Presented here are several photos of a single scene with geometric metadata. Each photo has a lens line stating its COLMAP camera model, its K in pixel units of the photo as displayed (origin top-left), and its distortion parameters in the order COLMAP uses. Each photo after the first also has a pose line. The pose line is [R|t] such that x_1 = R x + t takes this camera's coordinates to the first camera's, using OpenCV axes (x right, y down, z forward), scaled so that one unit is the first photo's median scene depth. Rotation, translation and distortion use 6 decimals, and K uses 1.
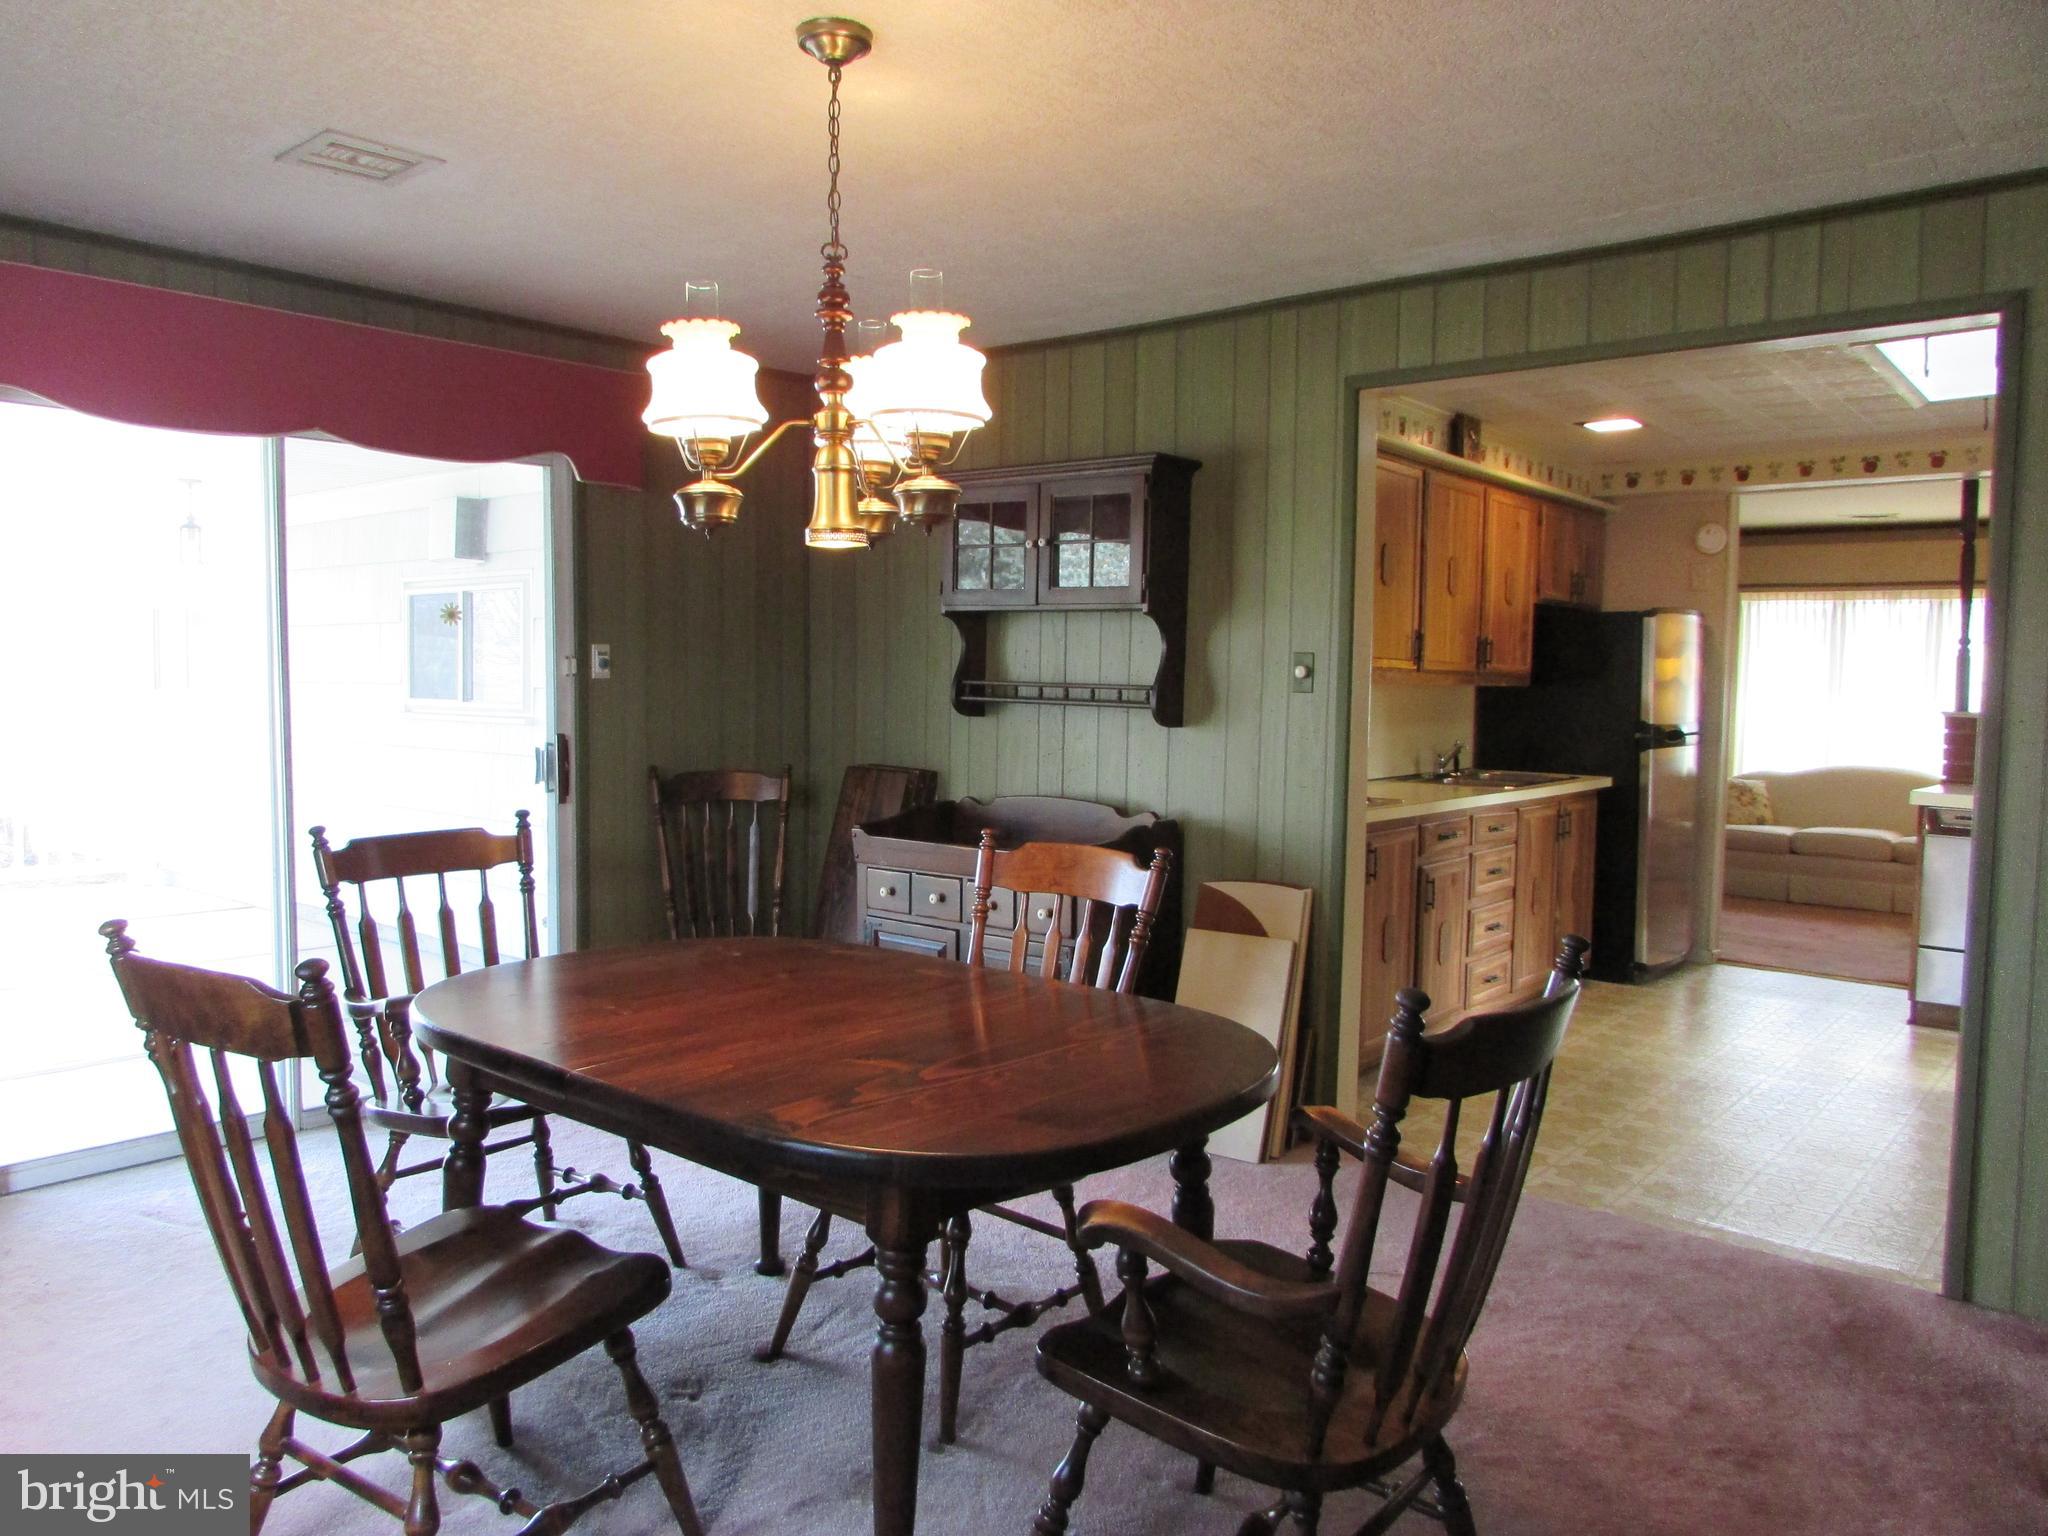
lens RADIAL K [[1472.7, 0, 1042.2], [0, 1472.7, 778.6], [0, 0, 1]] dist [-0.027571, 0.013931]
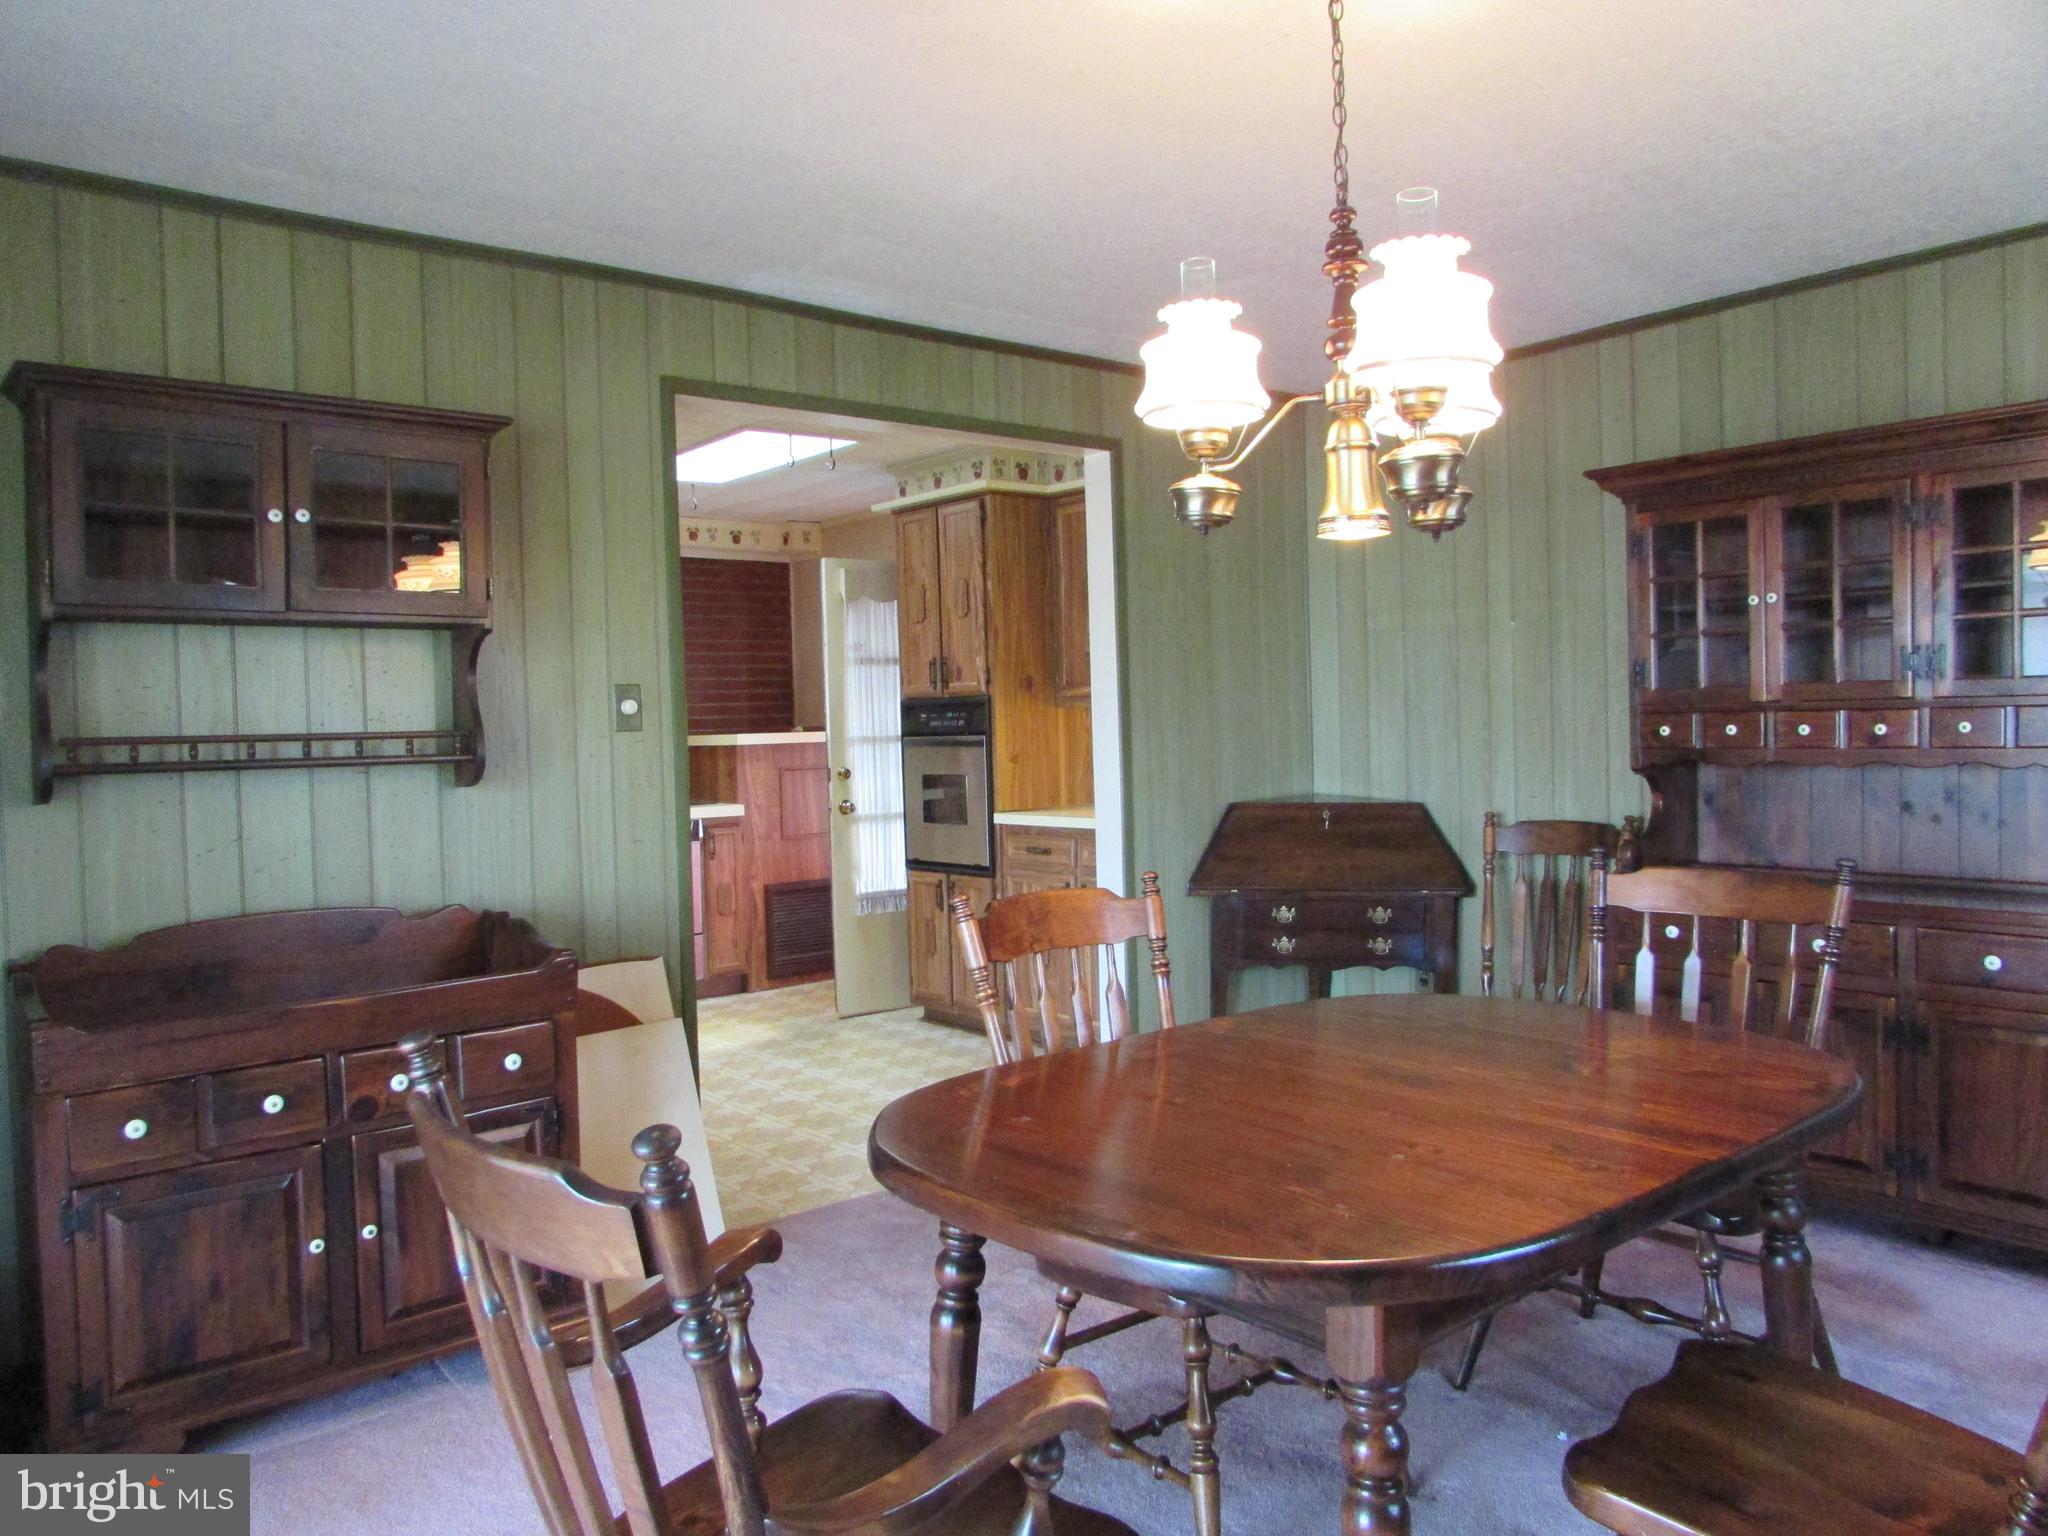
lens RADIAL K [[1472.7, 0, 1022.7], [0, 1472.7, 750.9], [0, 0, 1]] dist [-0.027571, 0.013931]
pose [[0.191695, -0.040201, 0.980631, -0.411730], [0.099393, 0.994819, 0.021353, -0.029366], [-0.976409, 0.093375, 0.194697, 0.412559]]
